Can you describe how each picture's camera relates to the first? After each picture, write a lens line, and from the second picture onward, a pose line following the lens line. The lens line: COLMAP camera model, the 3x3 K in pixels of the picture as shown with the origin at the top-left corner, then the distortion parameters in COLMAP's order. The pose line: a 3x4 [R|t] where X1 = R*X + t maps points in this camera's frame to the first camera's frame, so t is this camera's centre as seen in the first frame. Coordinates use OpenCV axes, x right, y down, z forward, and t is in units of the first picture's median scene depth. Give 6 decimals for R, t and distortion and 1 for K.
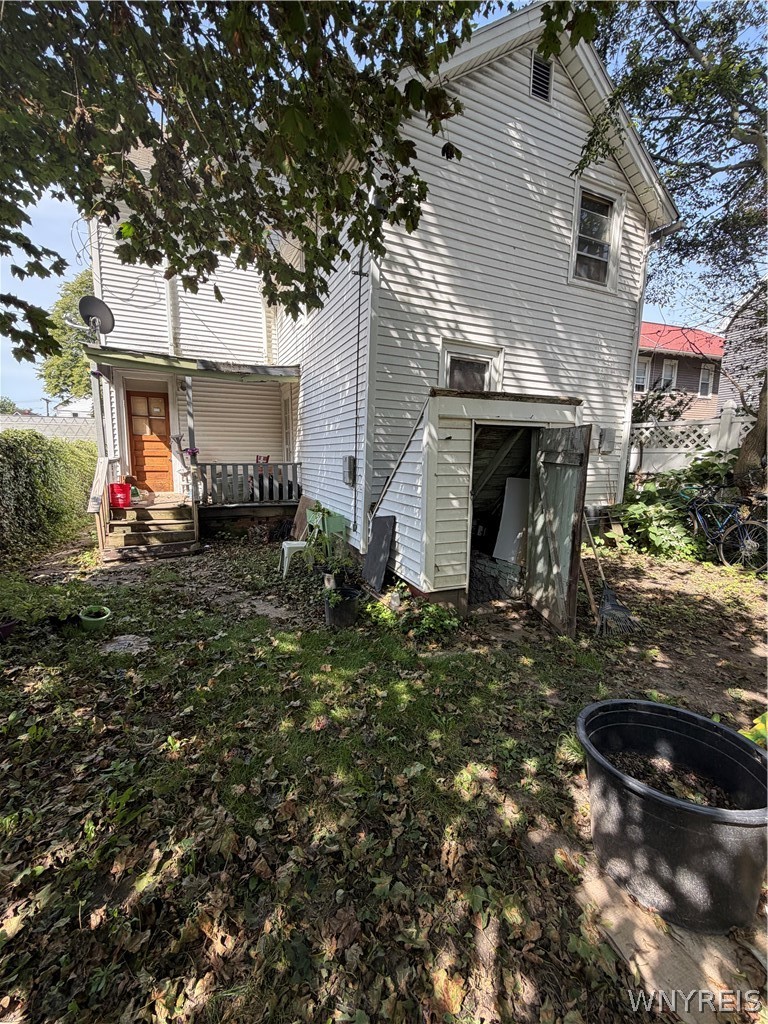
lens RADIAL K [[411.7, 0, 384.3], [0, 411.7, 512.0], [0, 0, 1]] dist [0.001697, 0.000255]
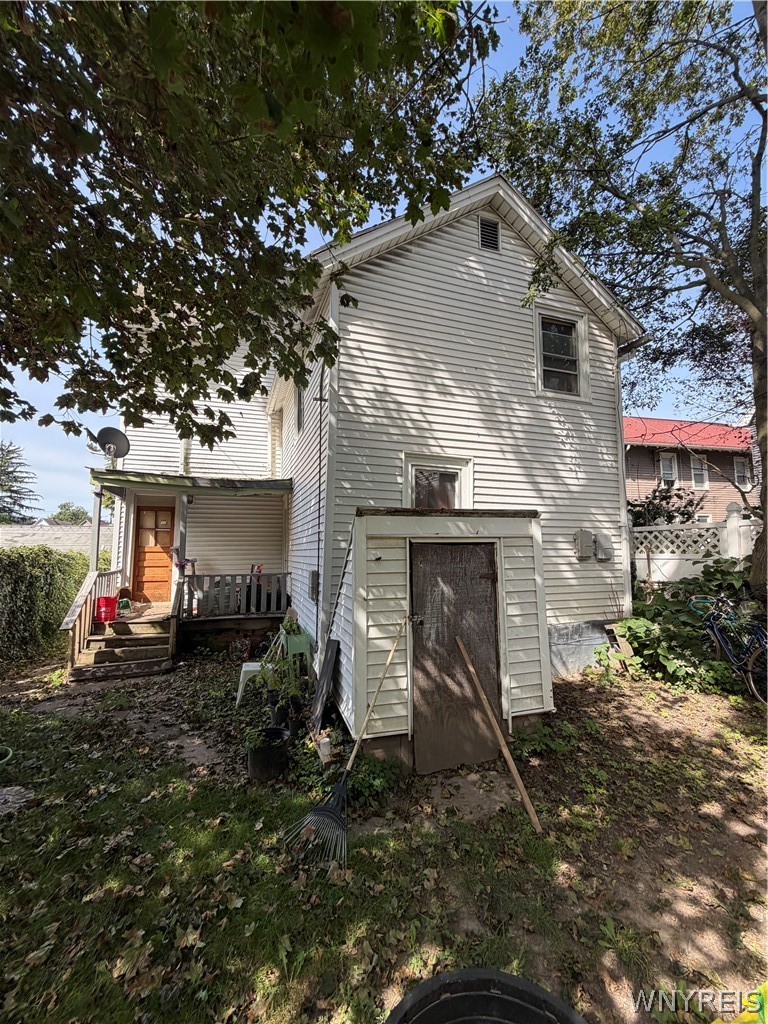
lens RADIAL K [[411.7, 0, 384.2], [0, 411.7, 510.9], [0, 0, 1]] dist [0.001697, 0.000255]
pose [[0.995044, -0.025973, -0.095985, 0.146853], [0.002653, 0.971876, -0.235478, -0.036690], [0.099402, 0.234057, 0.967128, 0.041933]]
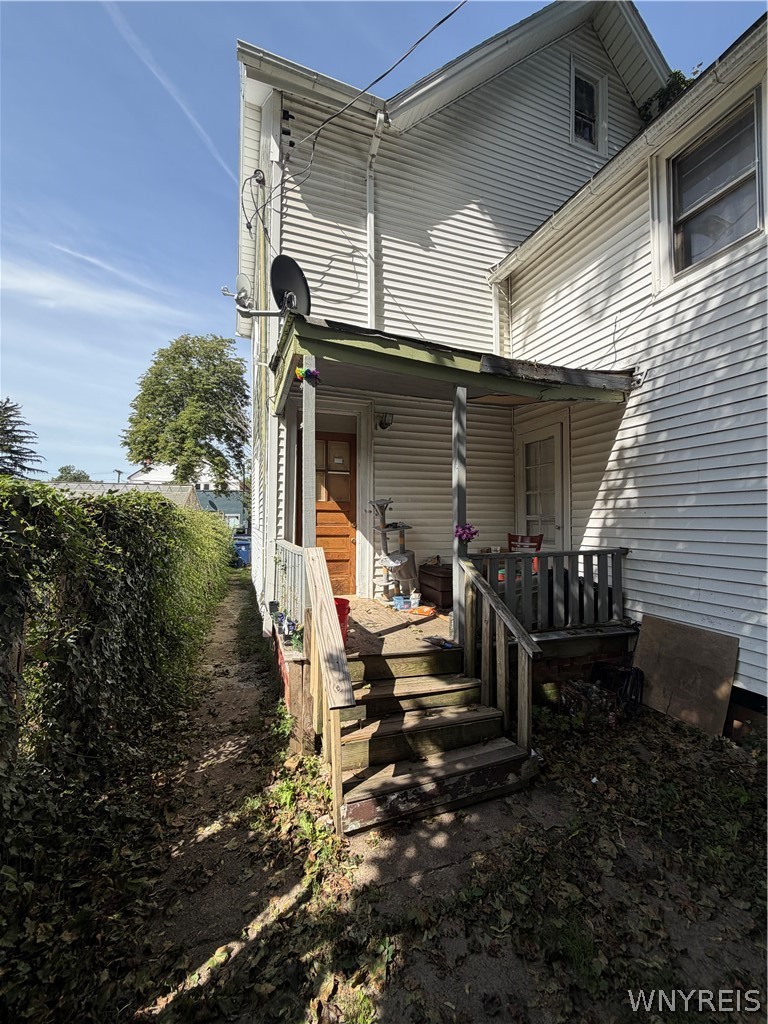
lens RADIAL K [[411.7, 0, 380.4], [0, 411.7, 510.6], [0, 0, 1]] dist [0.001697, 0.000255]
pose [[0.995216, -0.007977, -0.097373, -0.574039], [-0.008015, 0.986635, -0.162750, -0.100097], [0.097370, 0.162752, 0.981851, 0.554662]]
